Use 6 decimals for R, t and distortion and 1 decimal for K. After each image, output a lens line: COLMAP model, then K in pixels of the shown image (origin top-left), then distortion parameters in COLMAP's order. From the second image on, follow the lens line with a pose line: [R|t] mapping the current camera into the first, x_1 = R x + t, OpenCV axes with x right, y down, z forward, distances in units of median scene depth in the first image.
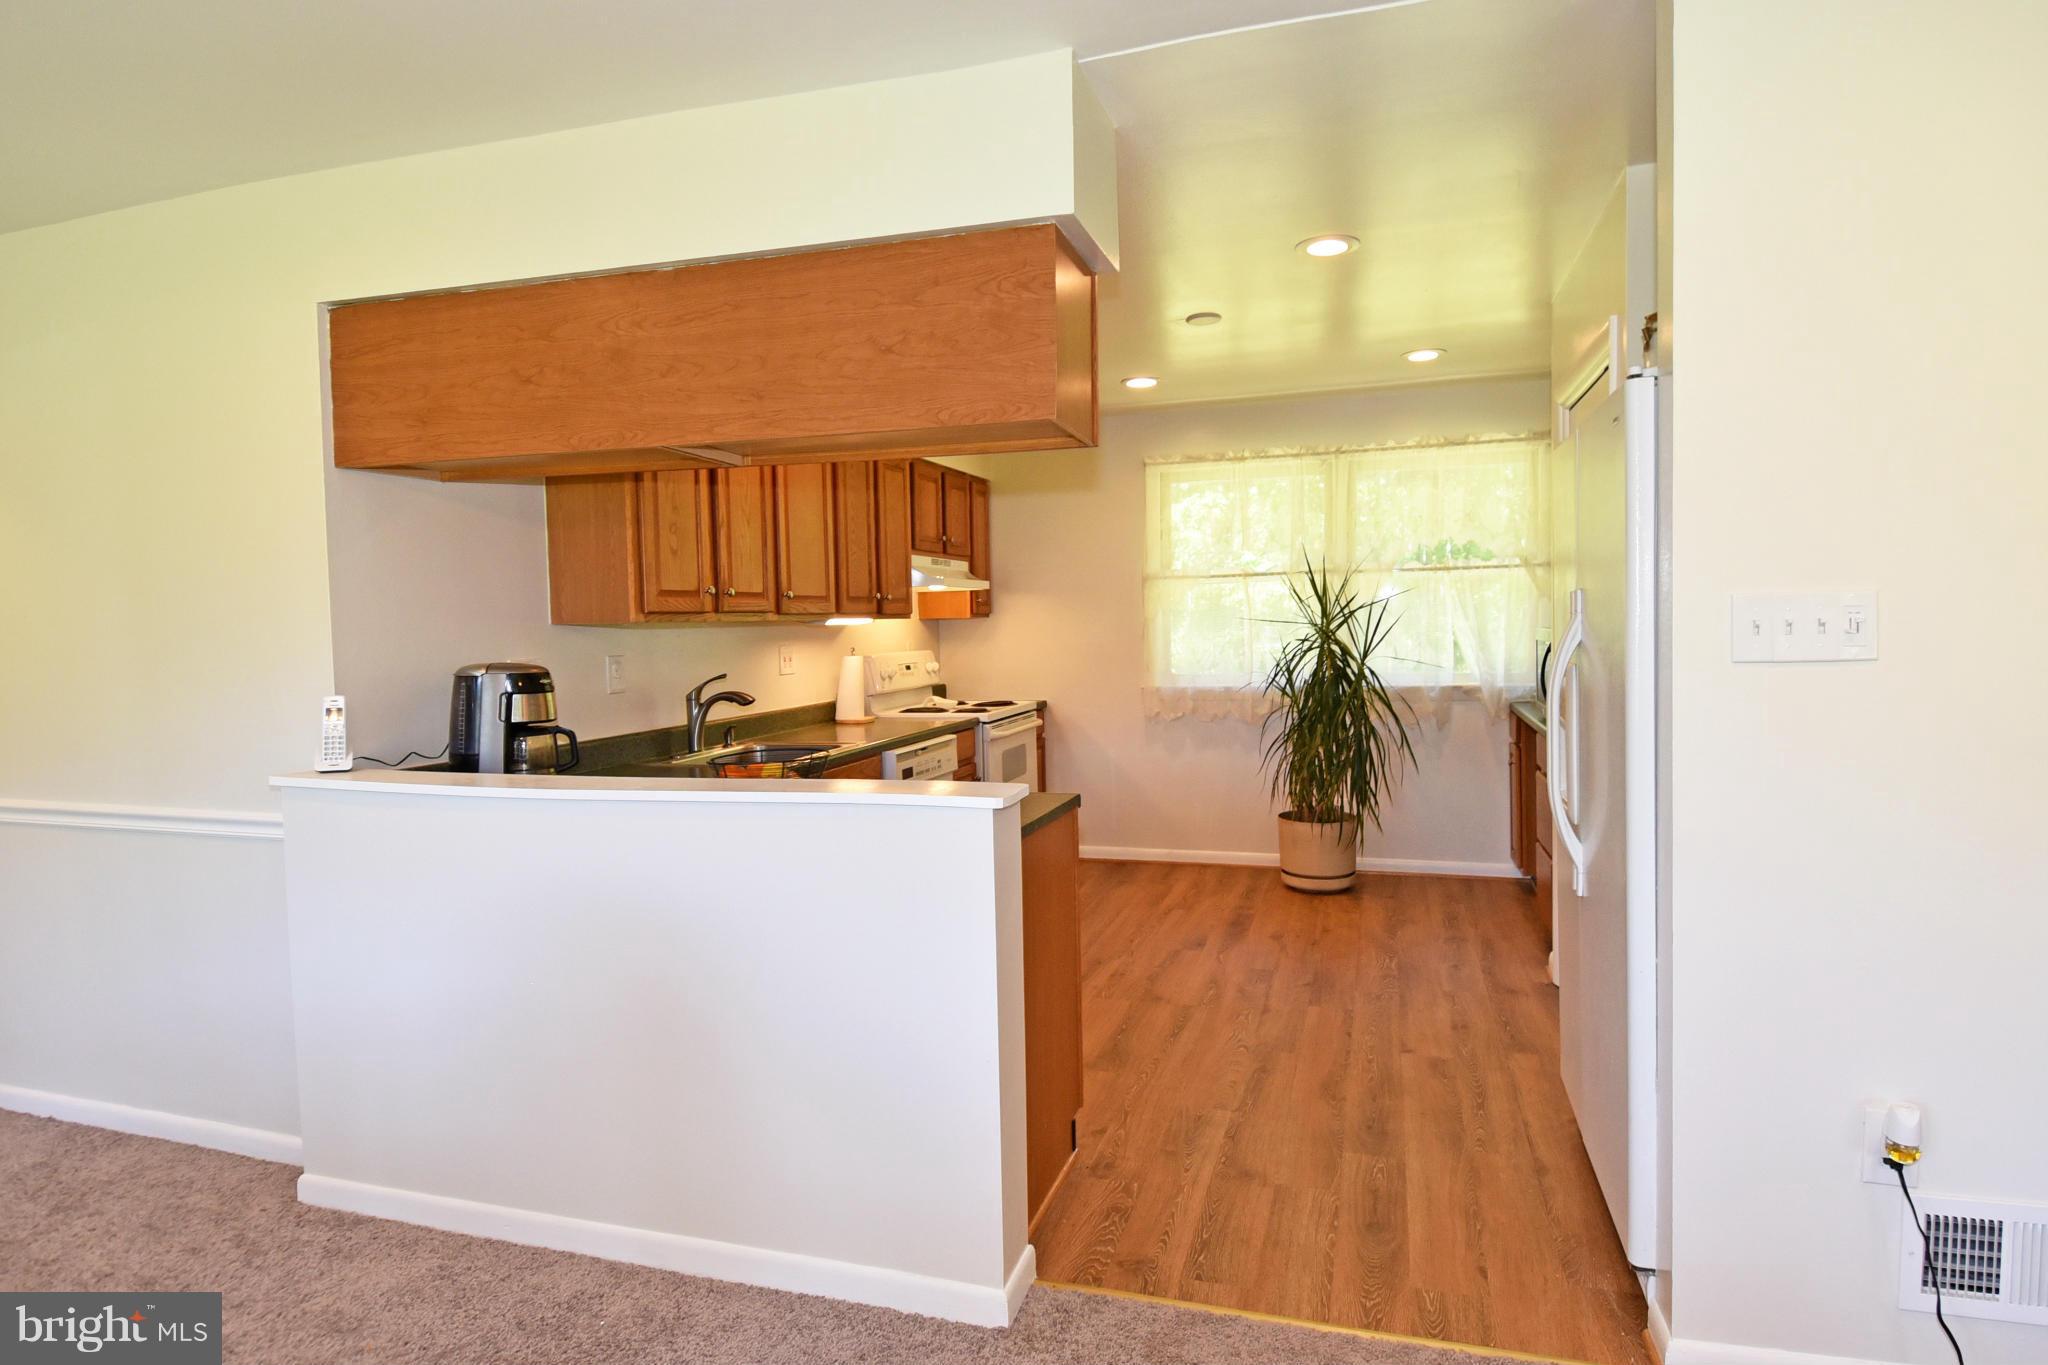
lens RADIAL K [[1217.3, 0, 1020.4], [0, 1217.3, 669.4], [0, 0, 1]] dist [0.064069, 0.000472]
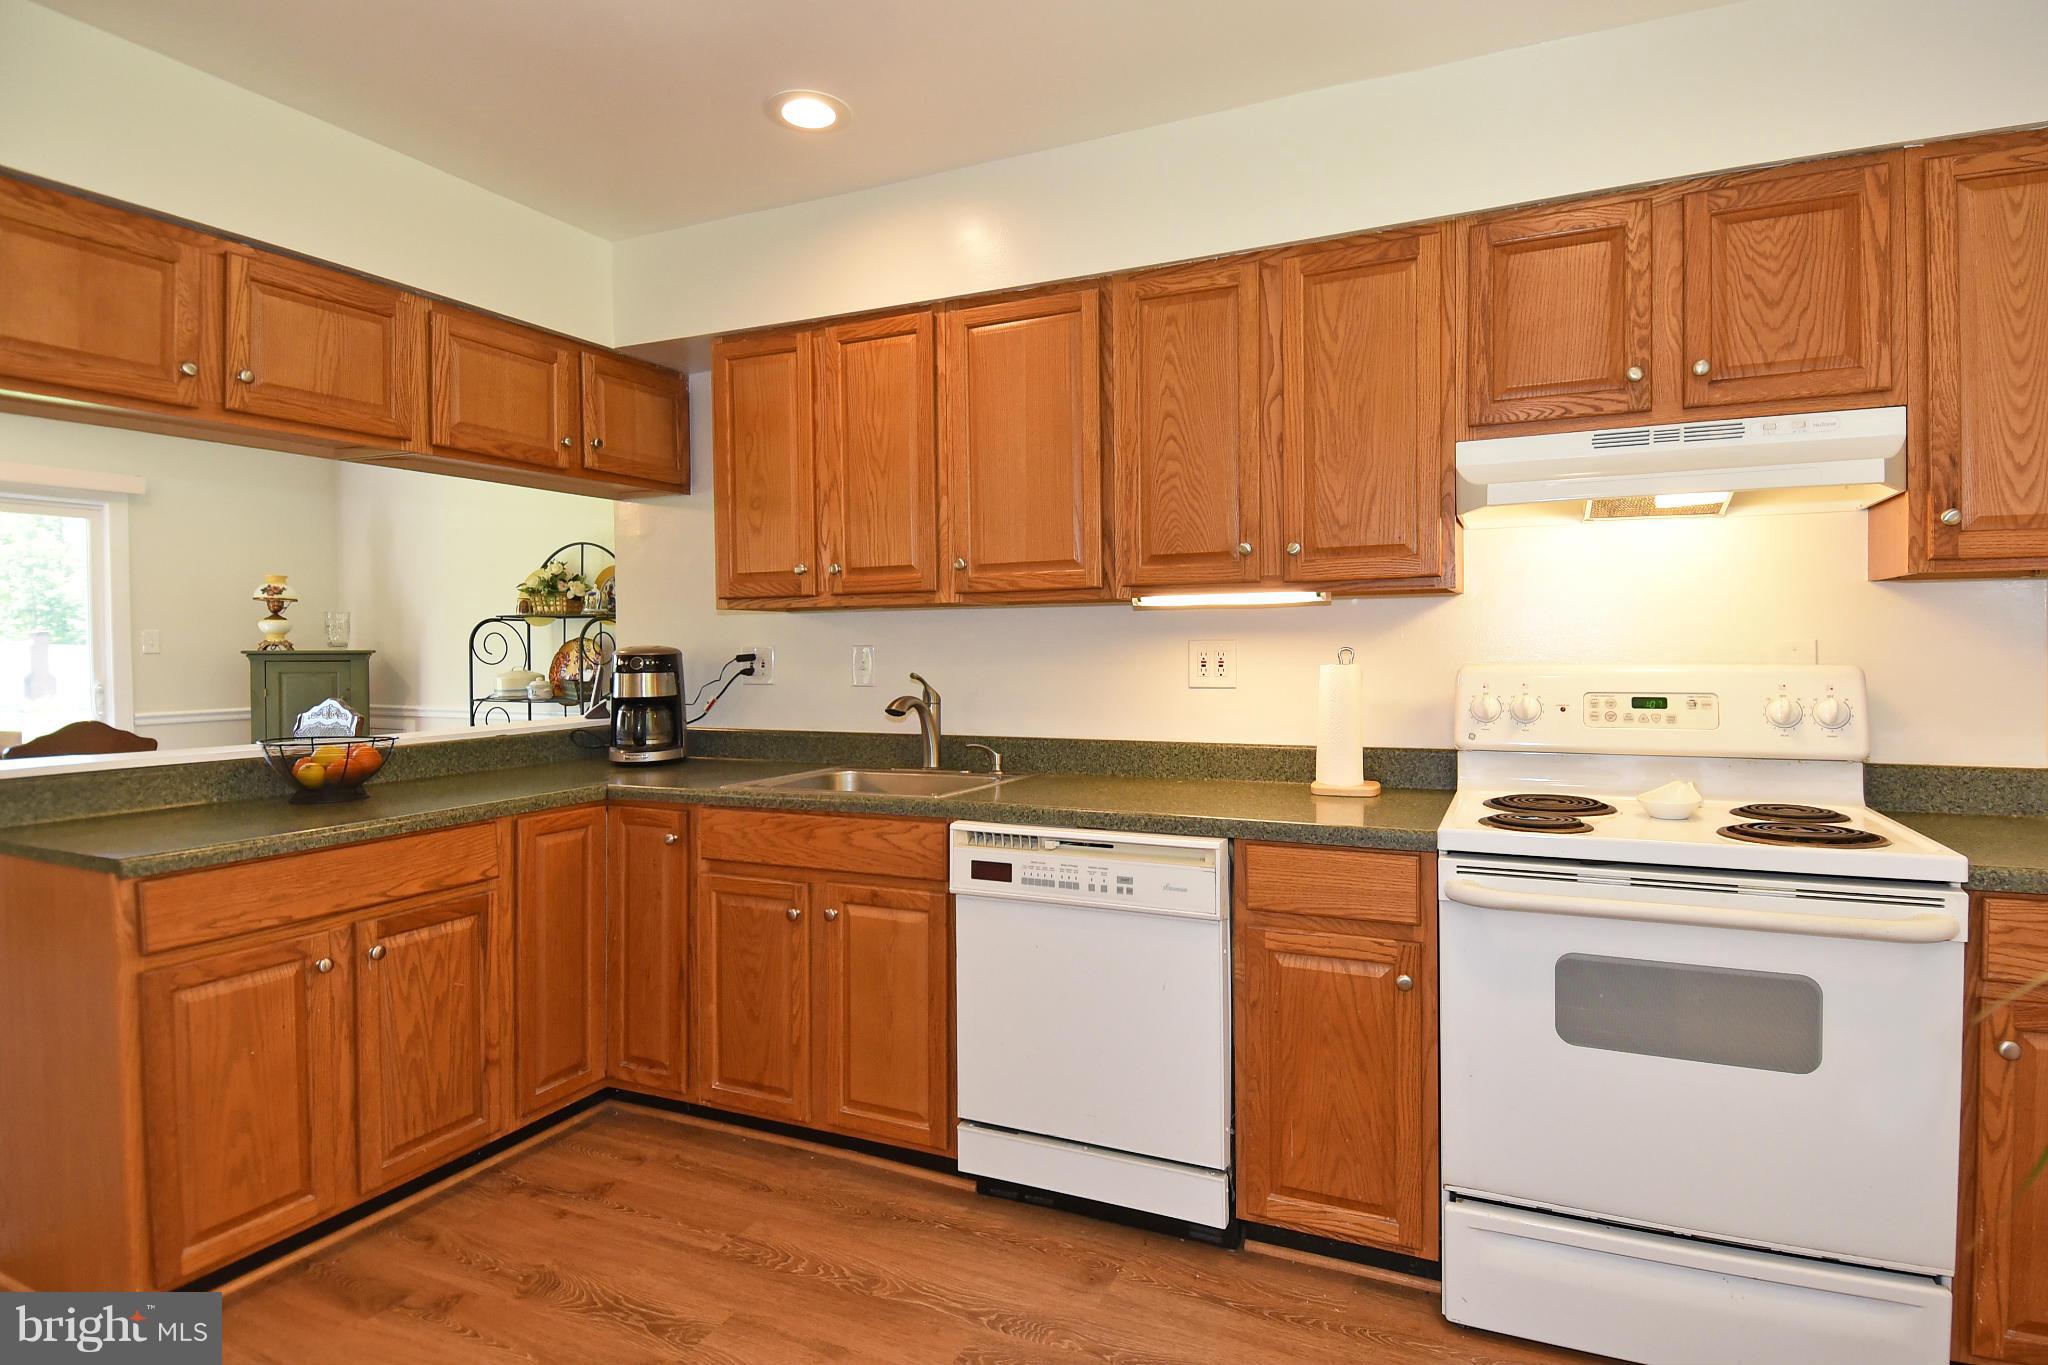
lens RADIAL K [[1055.4, 0, 1058.9], [0, 1055.4, 668.0], [0, 0, 1]] dist [0.058673, -0.060803]
pose [[-0.127584, 0.039292, -0.991049, 0.310711], [-0.029394, 0.998626, 0.043376, -0.024323], [0.991392, 0.034666, -0.126254, 0.893305]]
